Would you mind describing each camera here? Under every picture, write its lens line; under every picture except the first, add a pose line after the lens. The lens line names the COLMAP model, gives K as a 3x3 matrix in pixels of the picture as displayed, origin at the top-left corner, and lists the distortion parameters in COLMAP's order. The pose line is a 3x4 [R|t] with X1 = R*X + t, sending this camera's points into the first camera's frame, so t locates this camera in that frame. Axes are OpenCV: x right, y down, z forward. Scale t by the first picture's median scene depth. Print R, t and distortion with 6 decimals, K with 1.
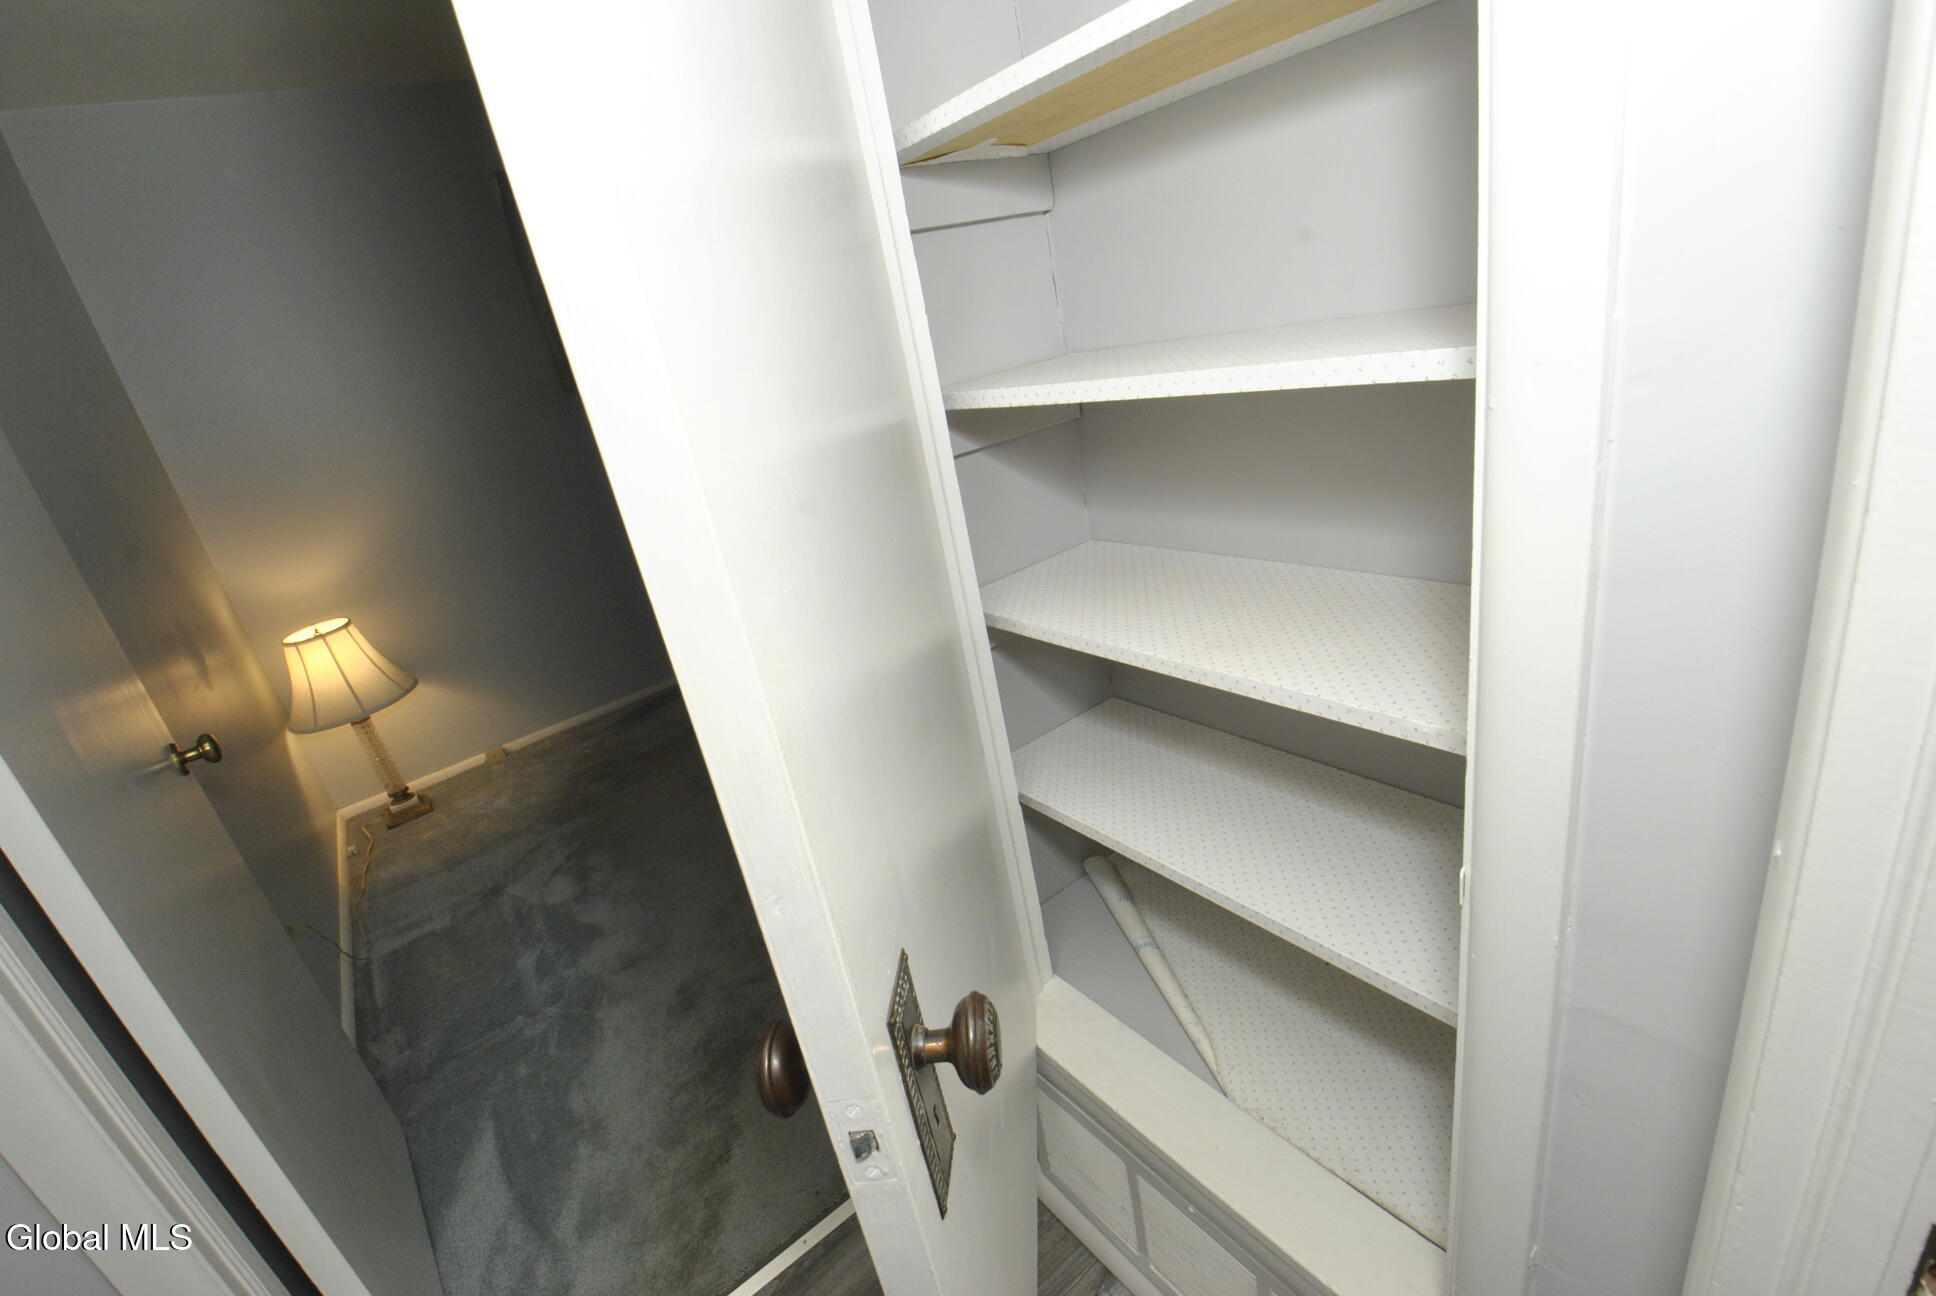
lens RADIAL K [[848.1, 0, 986.7], [0, 848.1, 634.5], [0, 0, 1]] dist [0.001929, -0.020487]
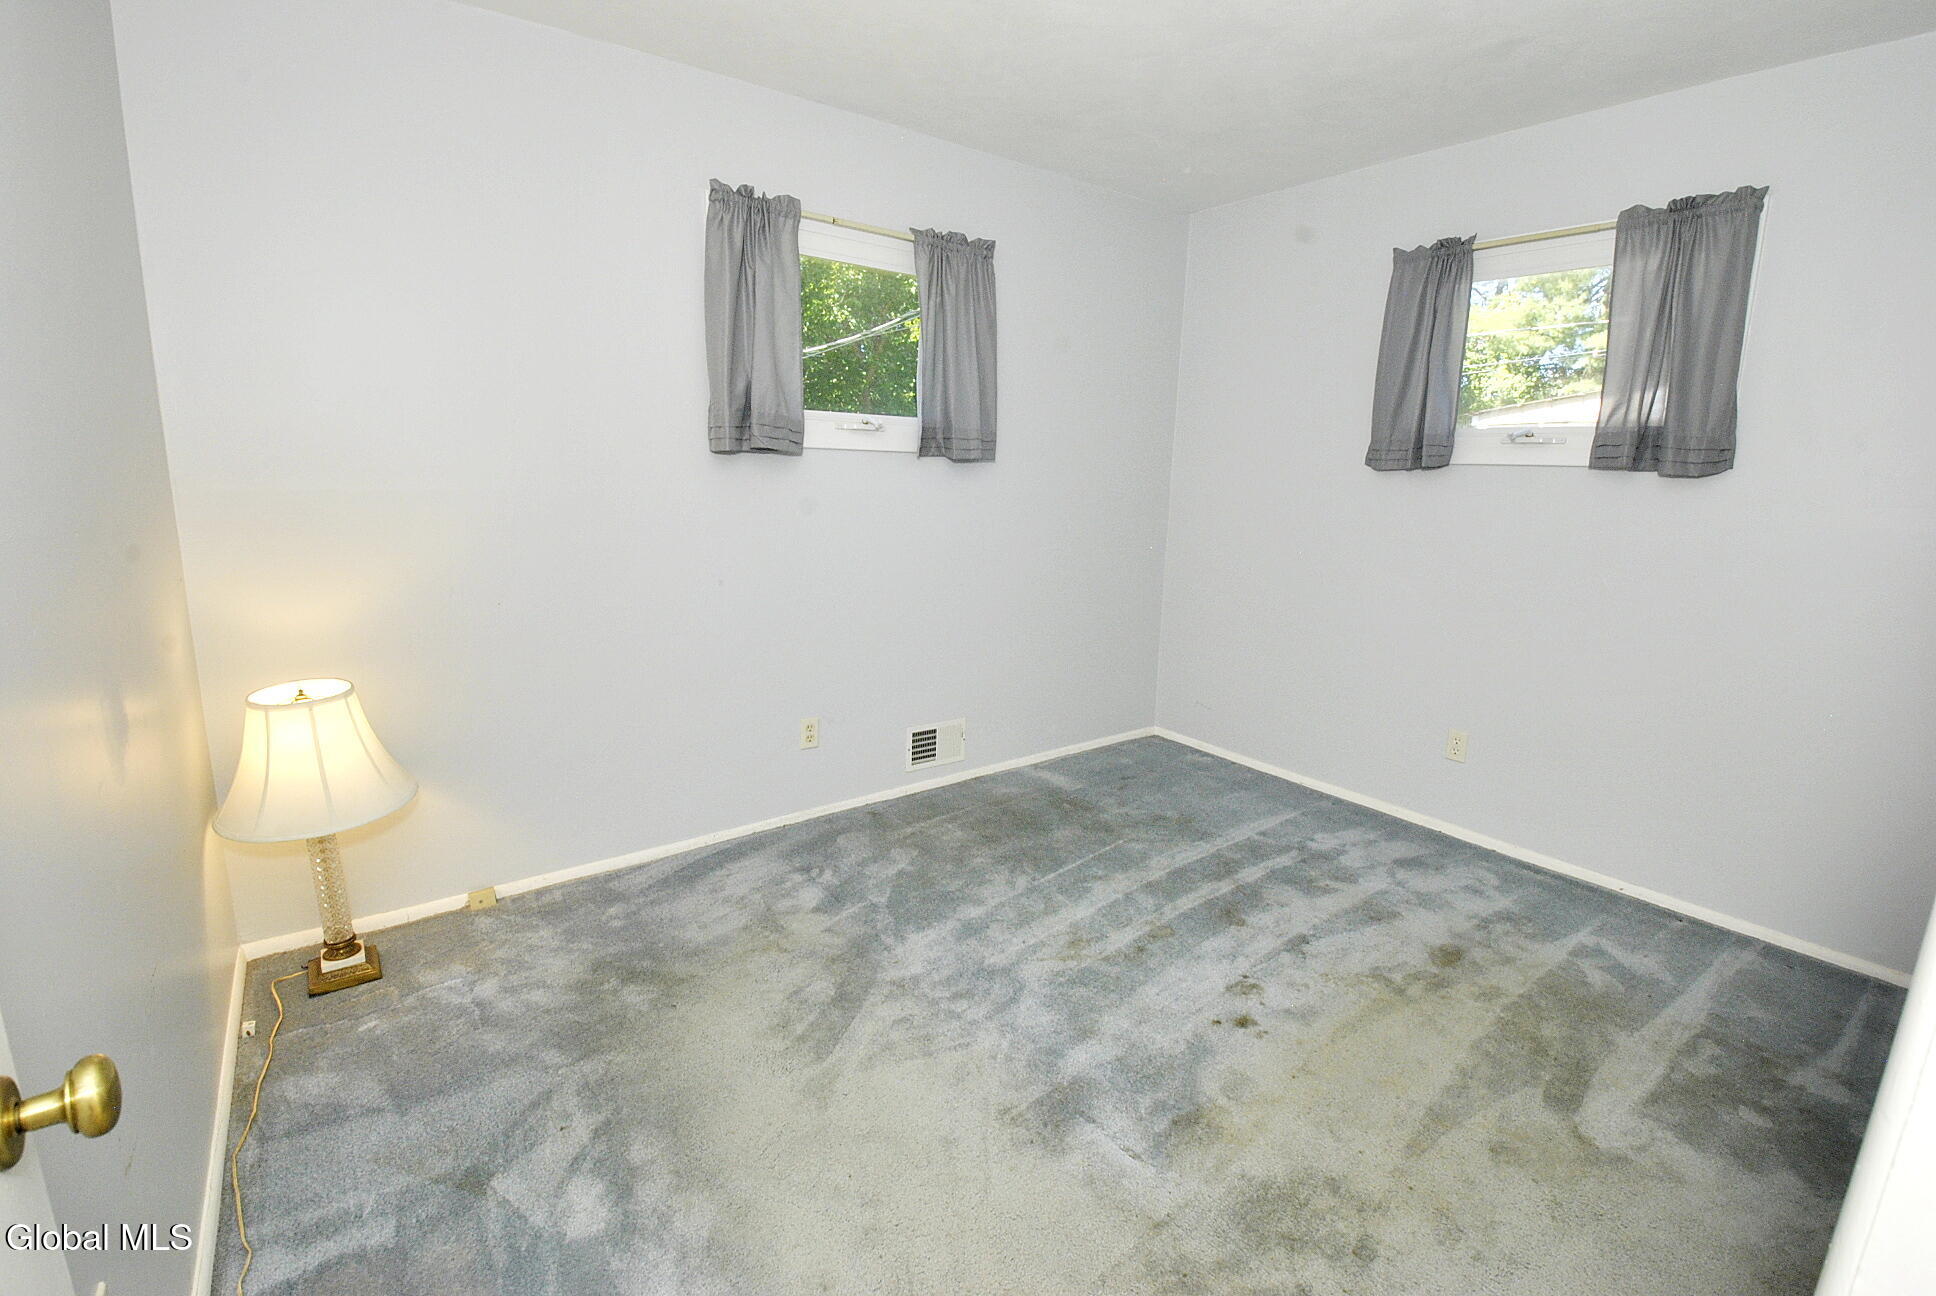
lens RADIAL K [[842.9, 0, 968.0], [0, 842.9, 648.0], [0, 0, 1]] dist [-0.023027, -0.000192]
pose [[0.975107, 0.217452, 0.043377, -0.324628], [-0.208804, 0.966327, -0.150374, -0.053438], [-0.074616, 0.137573, 0.987677, 0.308582]]
